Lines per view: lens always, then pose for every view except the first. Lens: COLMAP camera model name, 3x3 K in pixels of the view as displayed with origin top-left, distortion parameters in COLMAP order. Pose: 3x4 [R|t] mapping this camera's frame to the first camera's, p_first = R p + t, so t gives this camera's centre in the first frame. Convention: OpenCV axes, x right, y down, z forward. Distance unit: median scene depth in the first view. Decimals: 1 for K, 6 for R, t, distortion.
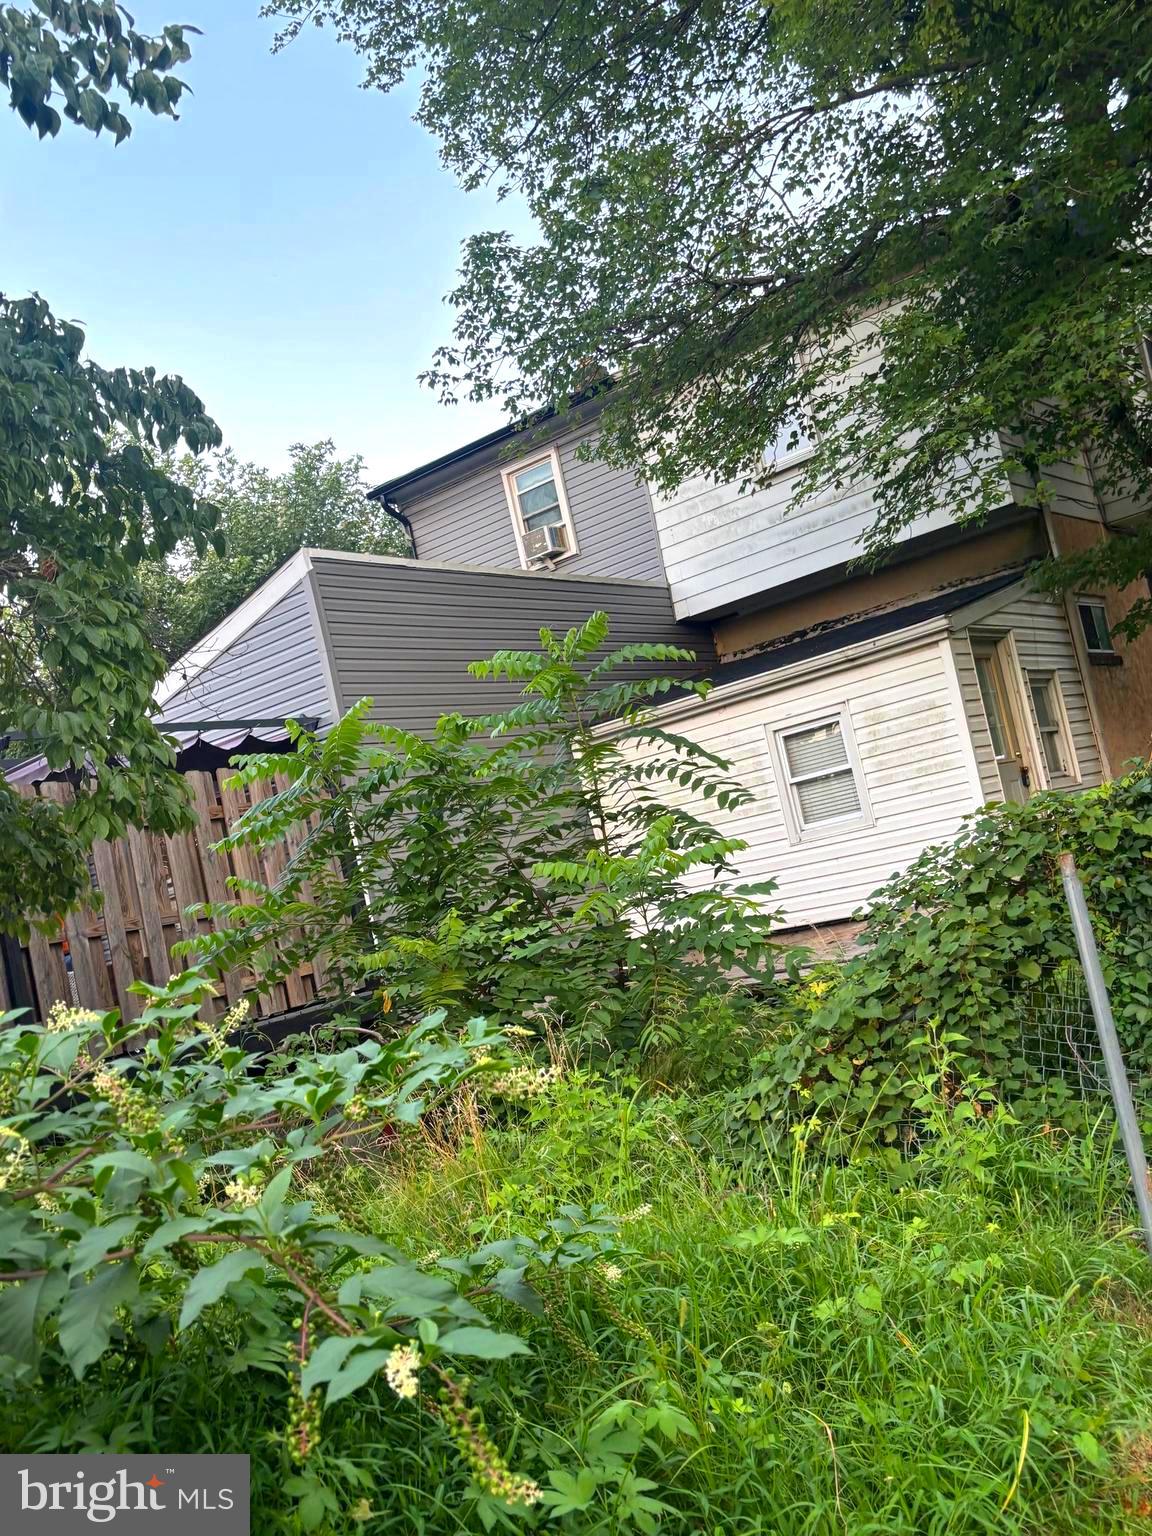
lens RADIAL K [[1452.1, 0, 579.0], [0, 1452.1, 768.5], [0, 0, 1]] dist [0.016801, 0.000000]
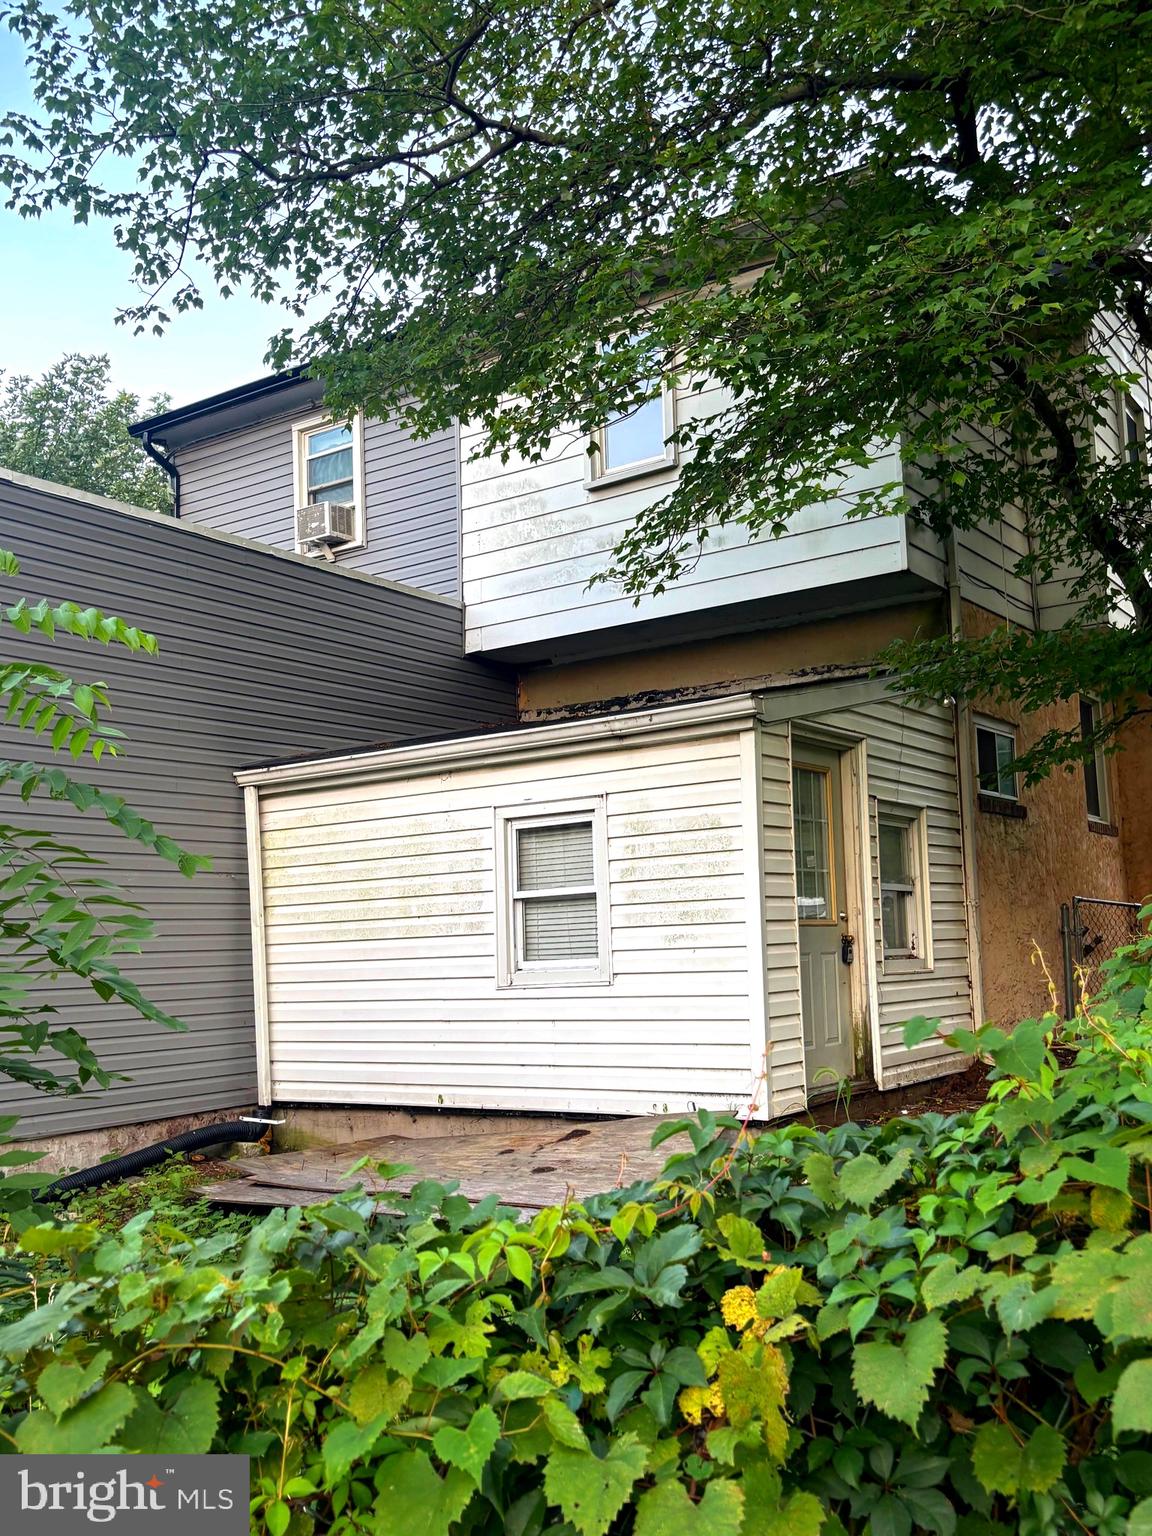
lens RADIAL K [[1452.1, 0, 575.3], [0, 1452.1, 771.1], [0, 0, 1]] dist [0.016801, 0.000000]
pose [[0.982478, 0.184241, 0.028145, 0.126160], [-0.182985, 0.982213, -0.042118, -0.022240], [-0.035405, 0.036230, 0.998716, 0.270415]]
